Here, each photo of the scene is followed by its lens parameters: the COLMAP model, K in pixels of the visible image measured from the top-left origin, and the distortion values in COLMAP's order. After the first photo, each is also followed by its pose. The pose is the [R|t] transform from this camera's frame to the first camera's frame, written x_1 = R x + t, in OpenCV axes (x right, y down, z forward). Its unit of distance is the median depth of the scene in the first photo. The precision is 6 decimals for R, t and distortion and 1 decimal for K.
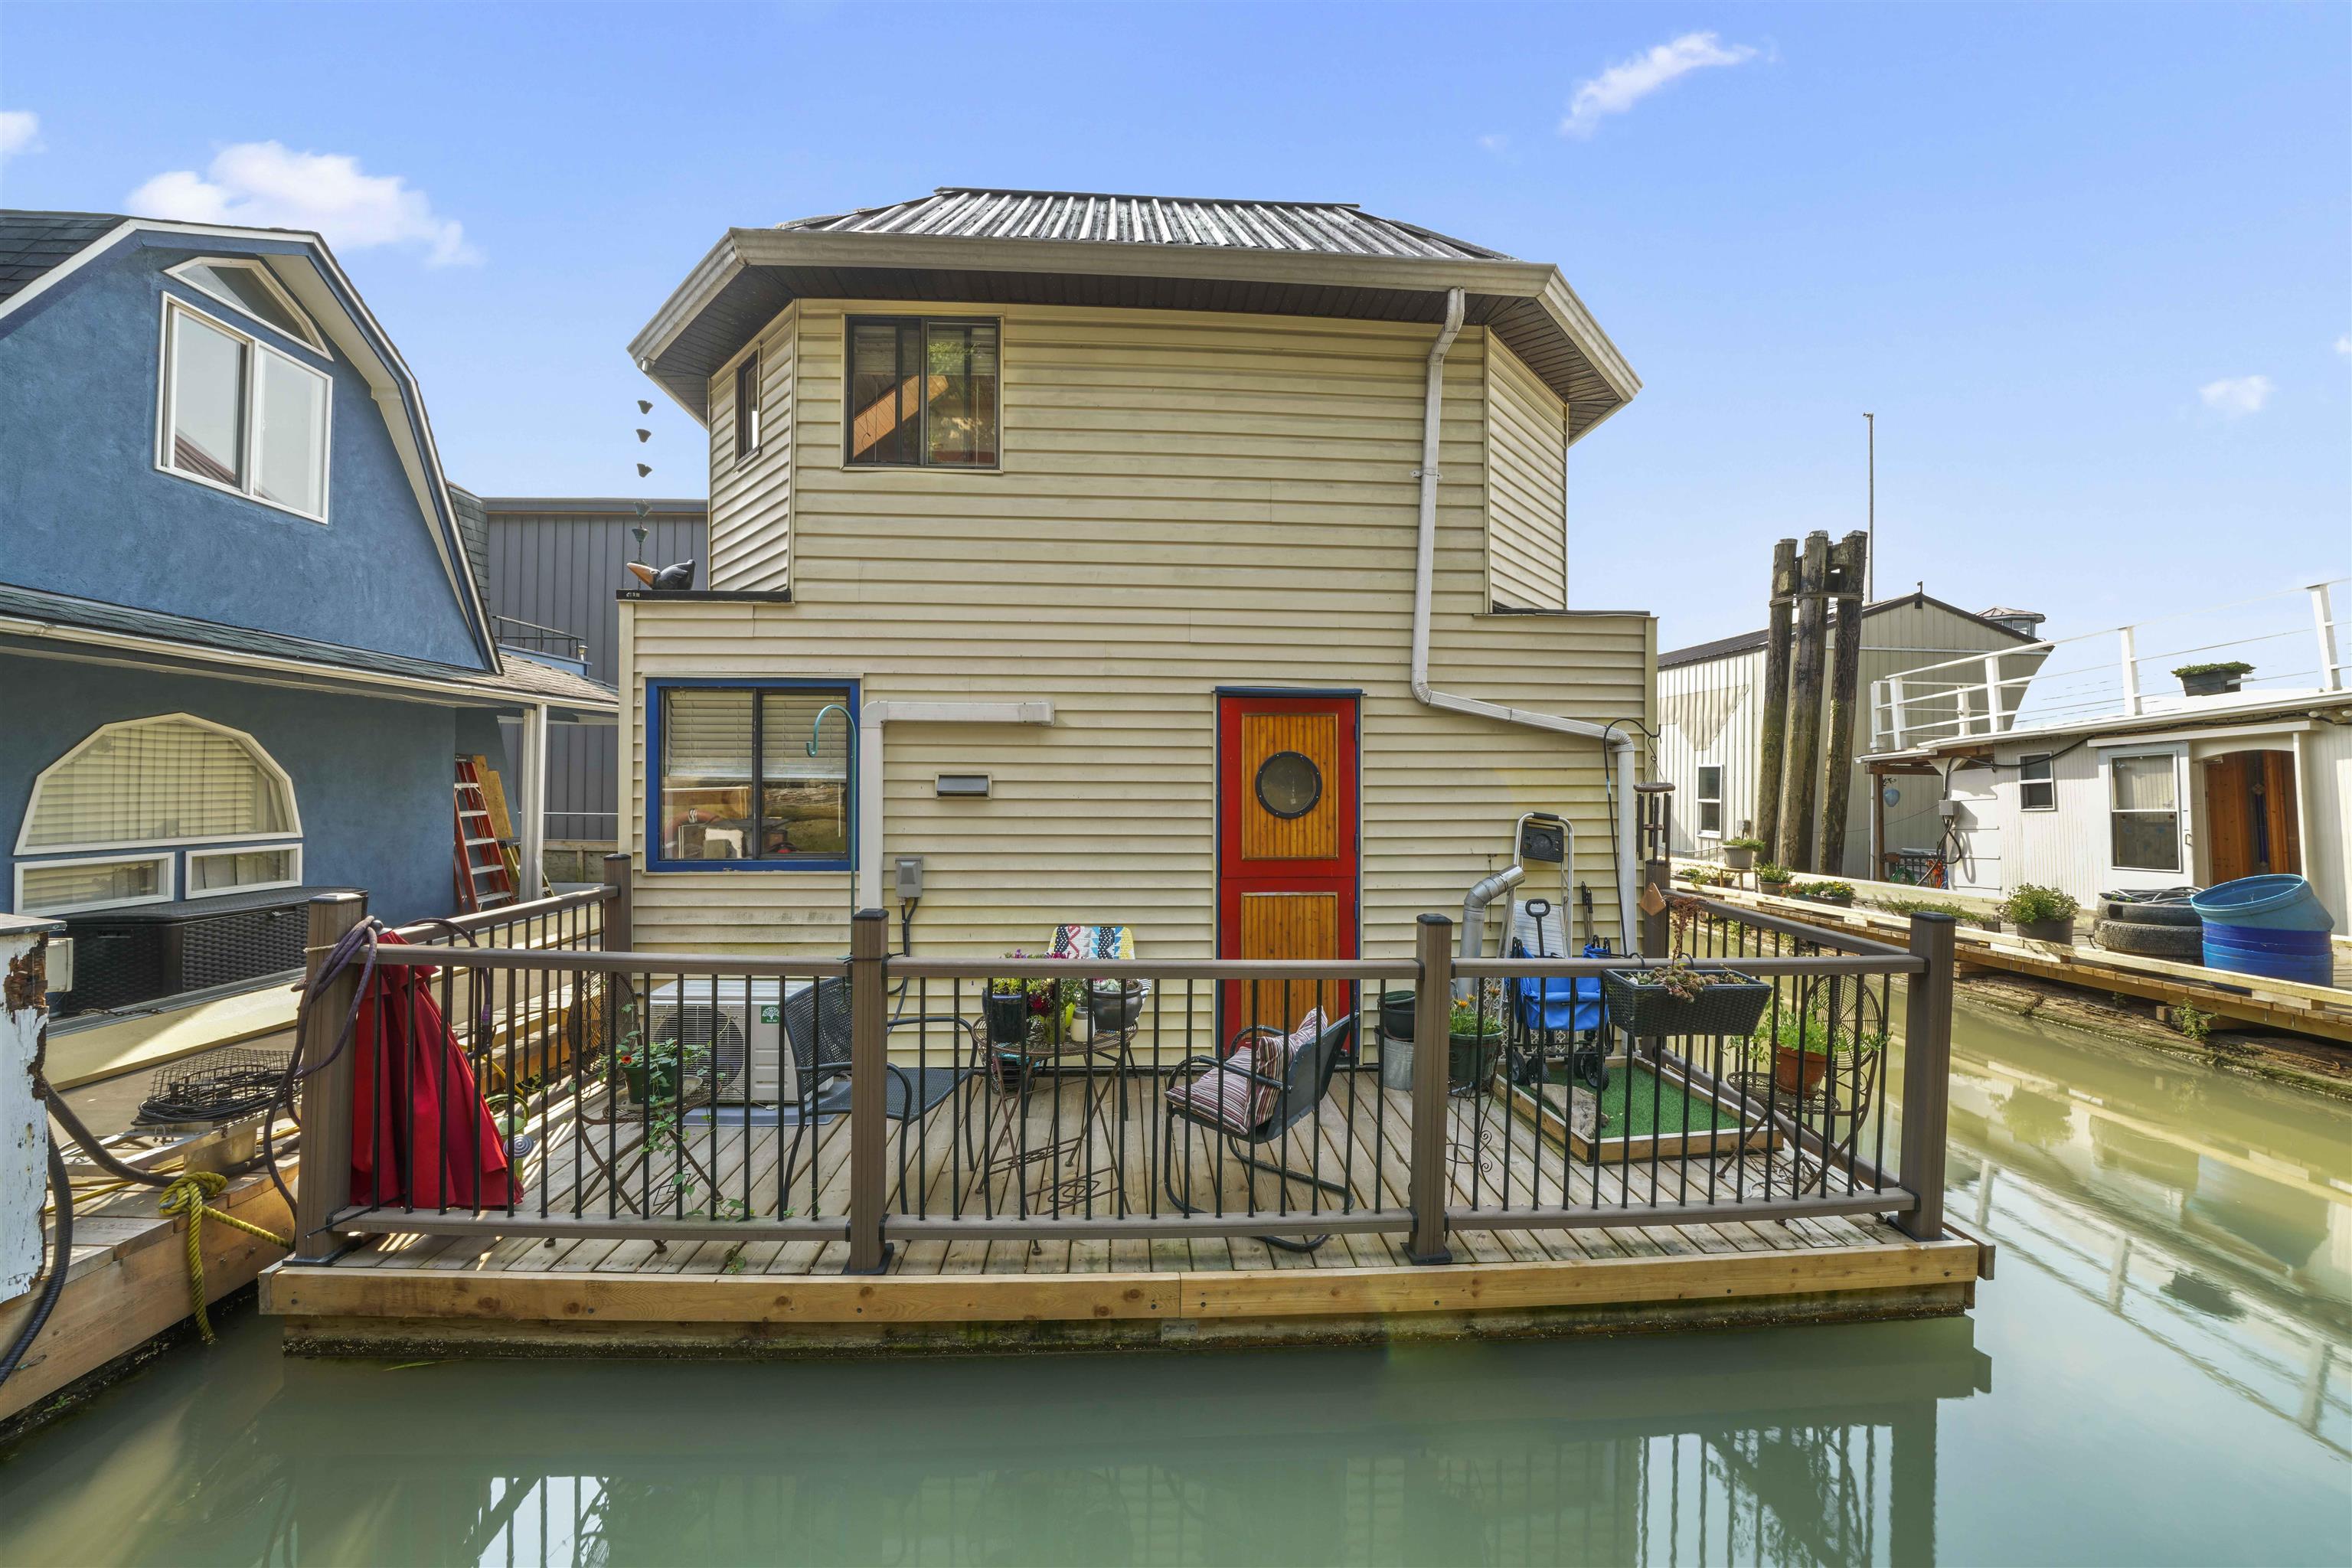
lens RADIAL K [[830.2, 0, 1178.0], [0, 830.2, 795.0], [0, 0, 1]] dist [-0.018035, 0.001861]
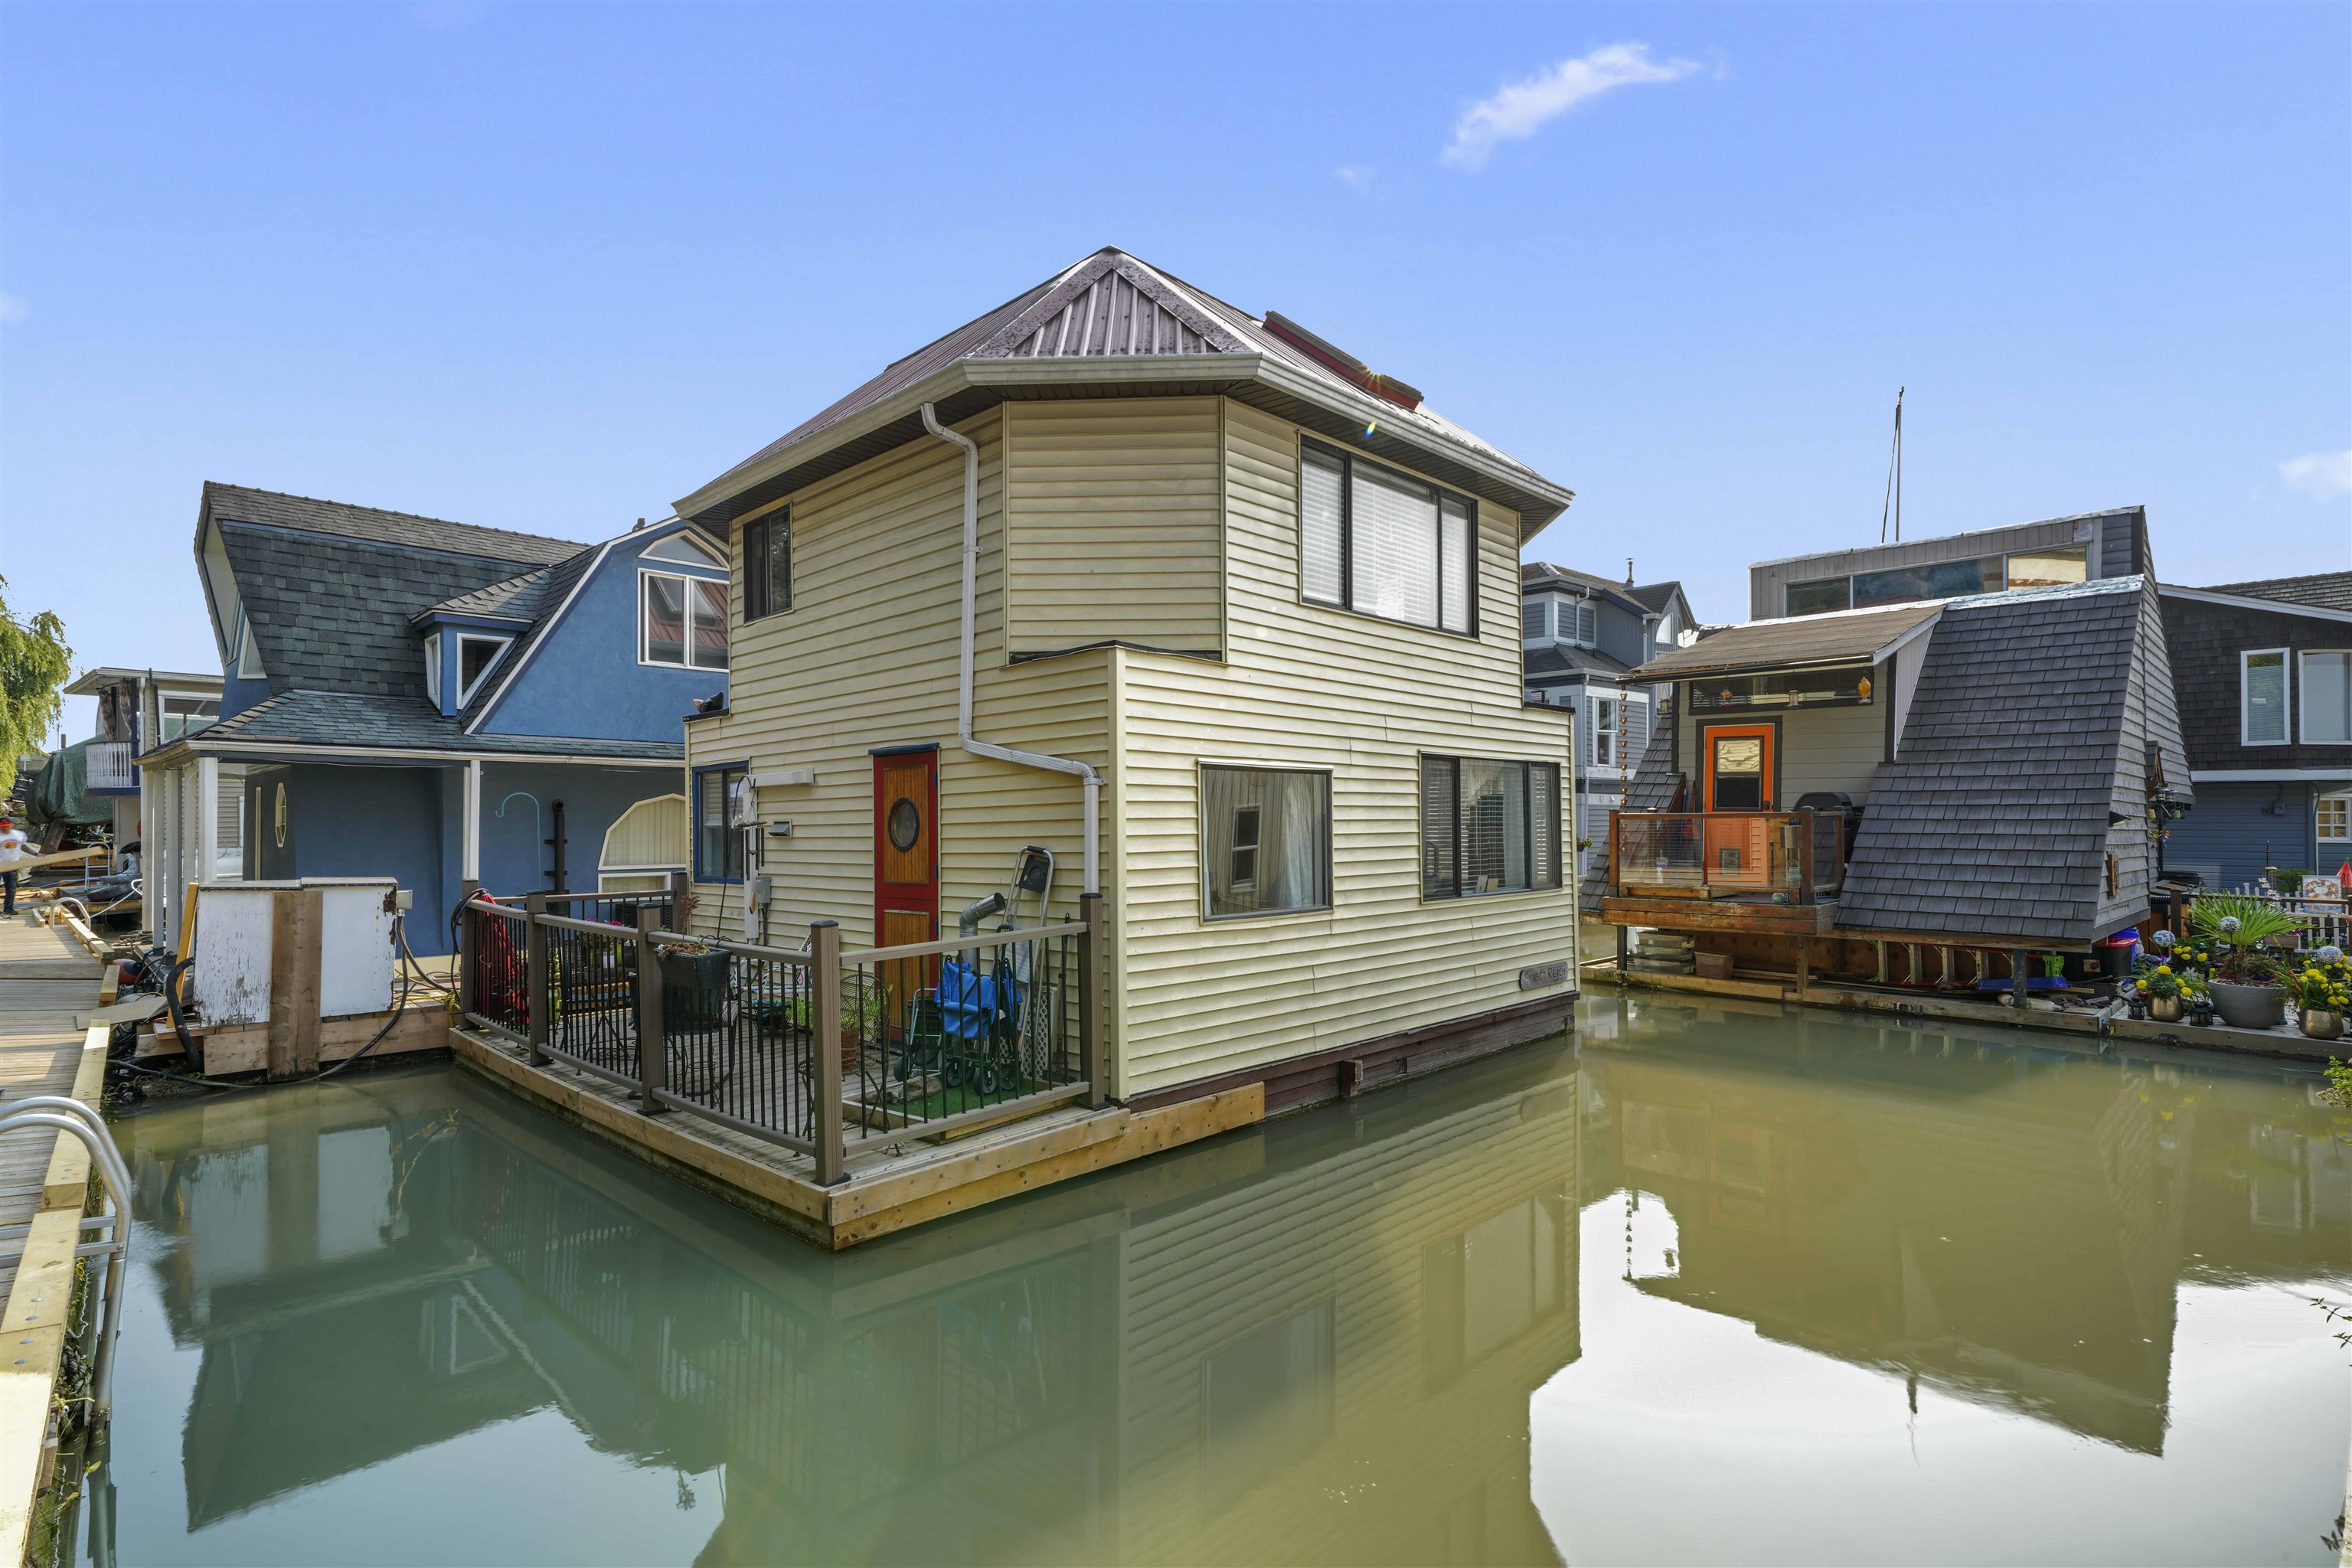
lens RADIAL K [[1161.5, 0, 1159.2], [0, 1161.5, 821.8], [0, 0, 1]] dist [0.026922, 0.000157]
pose [[0.663109, -0.018894, -0.748285, 1.697753], [0.005598, 0.999779, -0.020283, 0.021741], [0.748502, 0.009261, 0.663067, 0.131327]]
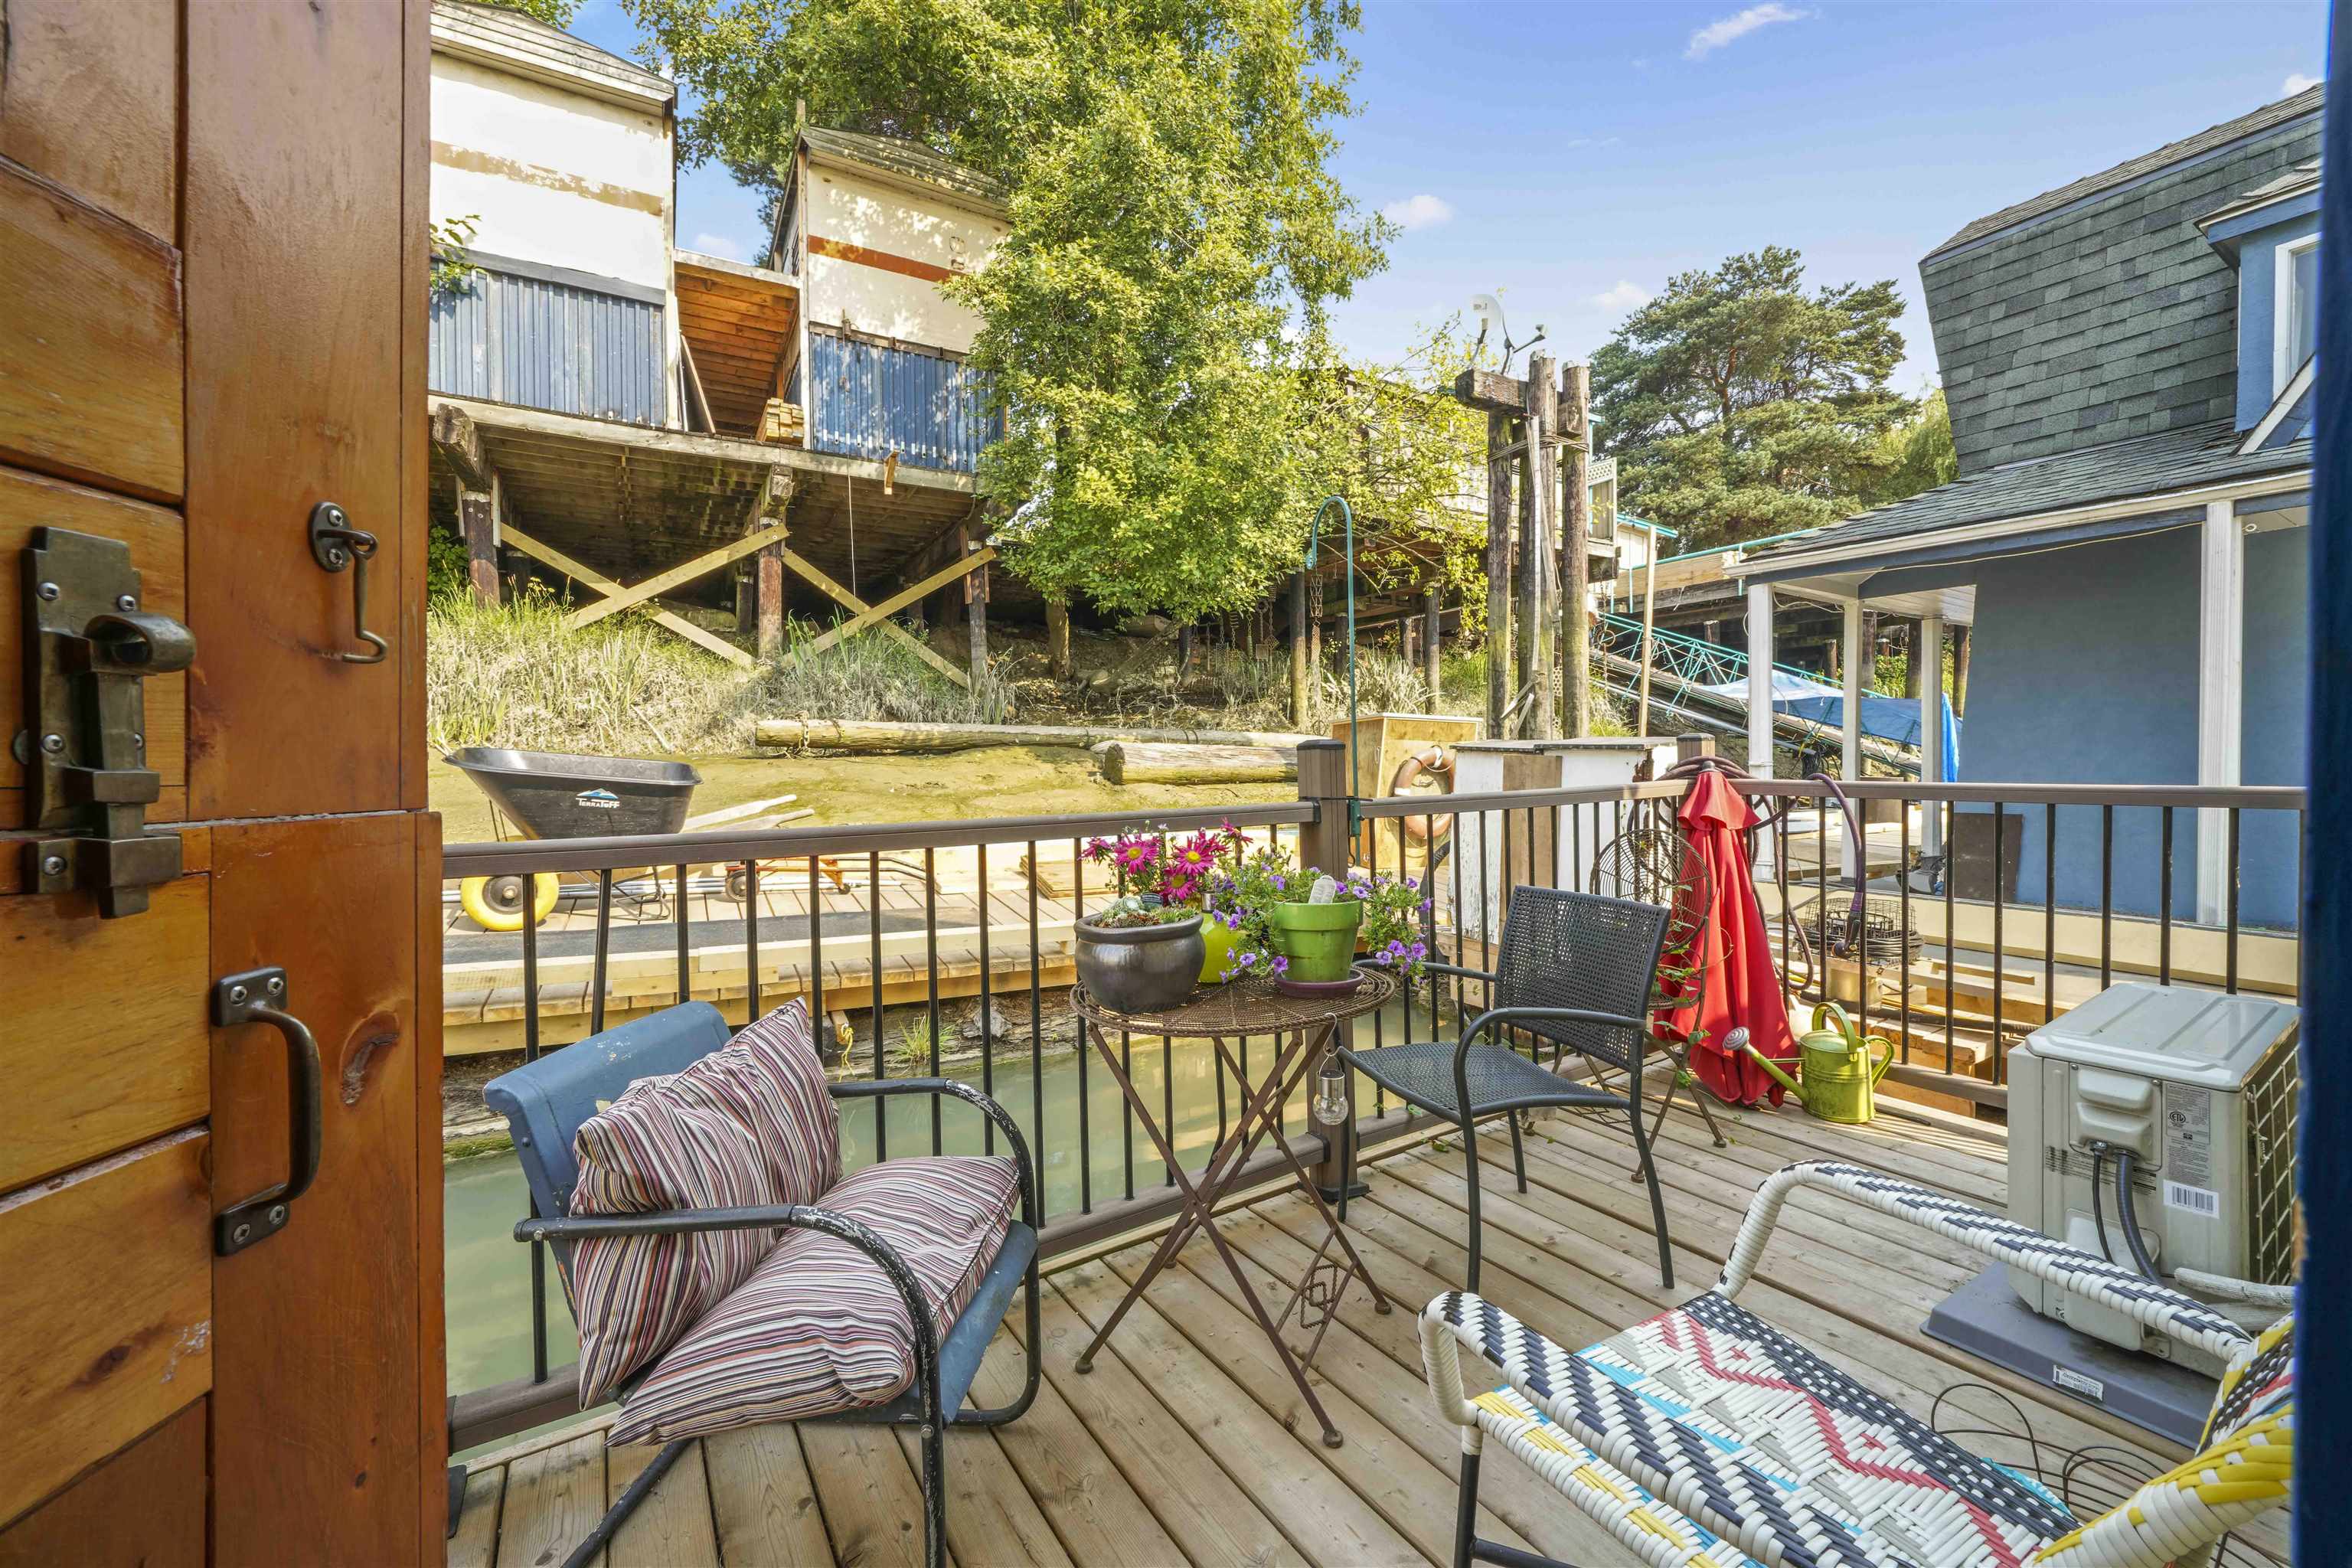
lens RADIAL K [[891.5, 0, 1163.8], [0, 891.5, 782.9], [0, 0, 1]] dist [-0.015559, 0.001705]
pose [[-0.880540, 0.007221, -0.473917, 0.099117], [-0.010340, 0.999353, 0.034439, 0.091630], [0.473859, 0.035226, -0.879896, 1.014365]]
